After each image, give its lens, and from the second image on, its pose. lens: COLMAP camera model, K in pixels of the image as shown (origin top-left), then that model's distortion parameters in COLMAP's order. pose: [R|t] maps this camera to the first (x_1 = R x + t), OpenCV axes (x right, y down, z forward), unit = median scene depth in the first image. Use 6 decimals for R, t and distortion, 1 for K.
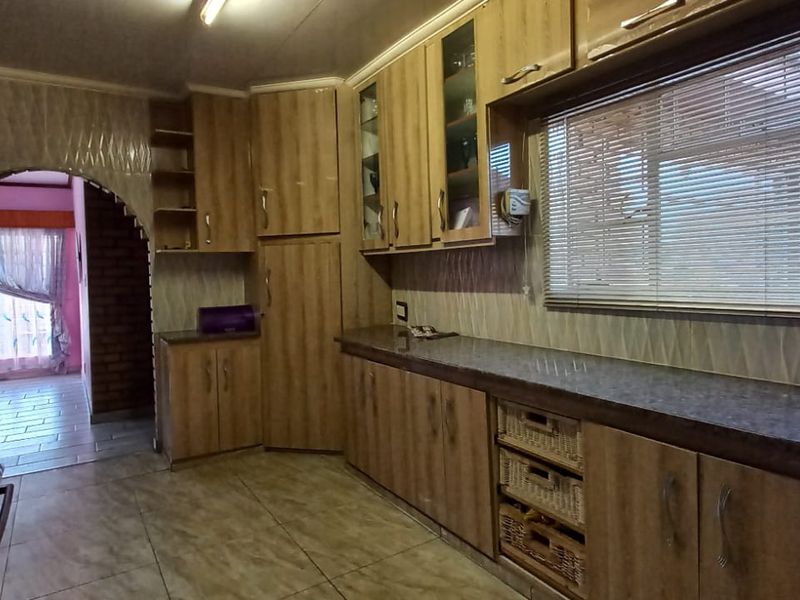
lens RADIAL K [[528.7, 0, 396.3], [0, 528.7, 287.1], [0, 0, 1]] dist [0.010742, 0.007472]
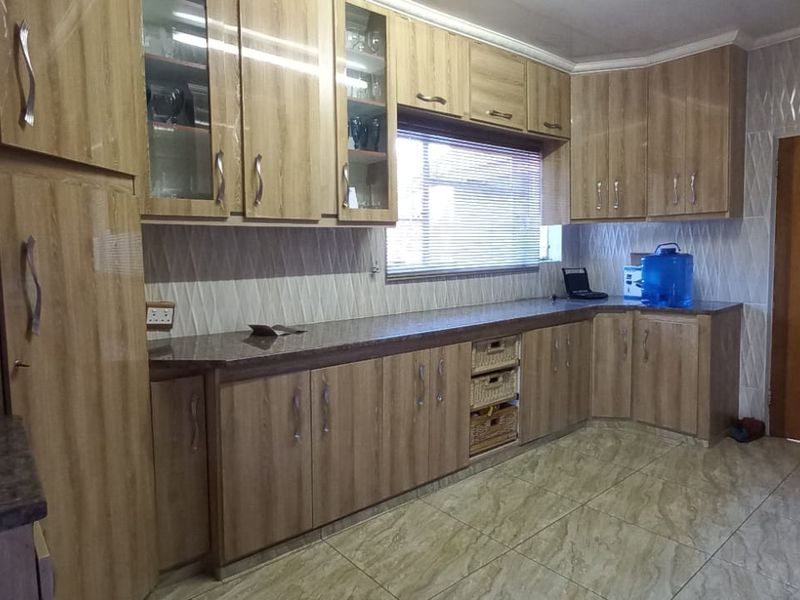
lens RADIAL K [[528.7, 0, 391.0], [0, 528.7, 283.4], [0, 0, 1]] dist [0.010742, 0.007472]
pose [[-0.145041, -0.034030, 0.988840, -0.671507], [0.049712, 0.997895, 0.041633, -0.006498], [-0.988176, 0.055196, -0.143044, 0.834113]]
